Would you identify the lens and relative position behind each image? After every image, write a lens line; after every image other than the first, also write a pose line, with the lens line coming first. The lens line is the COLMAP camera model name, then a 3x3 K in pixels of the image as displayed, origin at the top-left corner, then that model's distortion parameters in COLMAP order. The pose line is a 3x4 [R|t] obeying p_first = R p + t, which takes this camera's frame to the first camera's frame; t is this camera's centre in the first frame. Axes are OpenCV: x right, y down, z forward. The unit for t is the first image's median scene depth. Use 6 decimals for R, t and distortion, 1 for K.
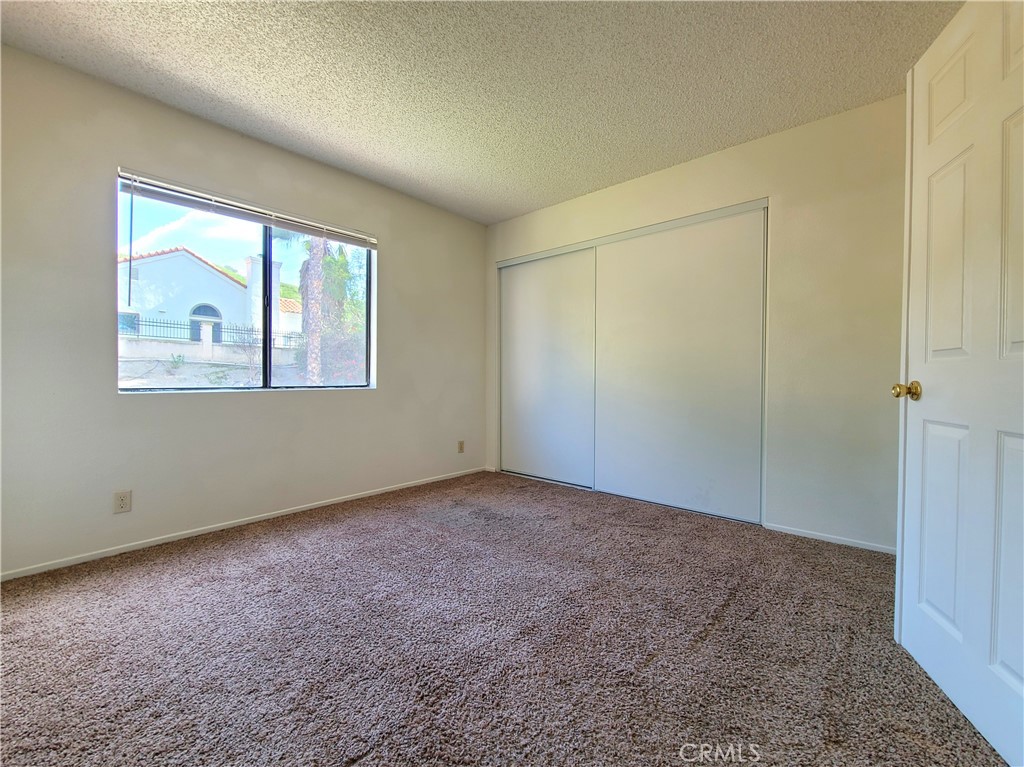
lens RADIAL K [[432.6, 0, 511.6], [0, 432.6, 384.2], [0, 0, 1]] dist [-0.001194, -0.000659]
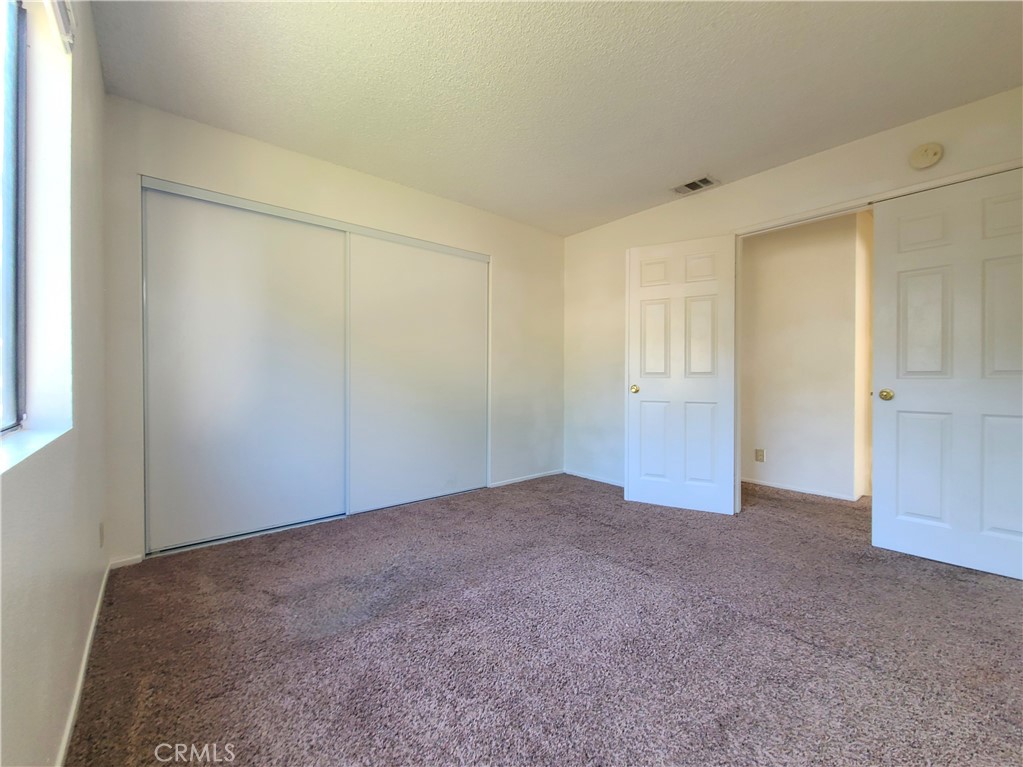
lens RADIAL K [[432.2, 0, 510.2], [0, 432.2, 380.7], [0, 0, 1]] dist [-0.001194, -0.000659]
pose [[0.131269, -0.017330, 0.991195, -0.622756], [0.008568, 0.999830, 0.016346, -0.034479], [-0.991310, 0.006346, 0.131395, 0.569787]]
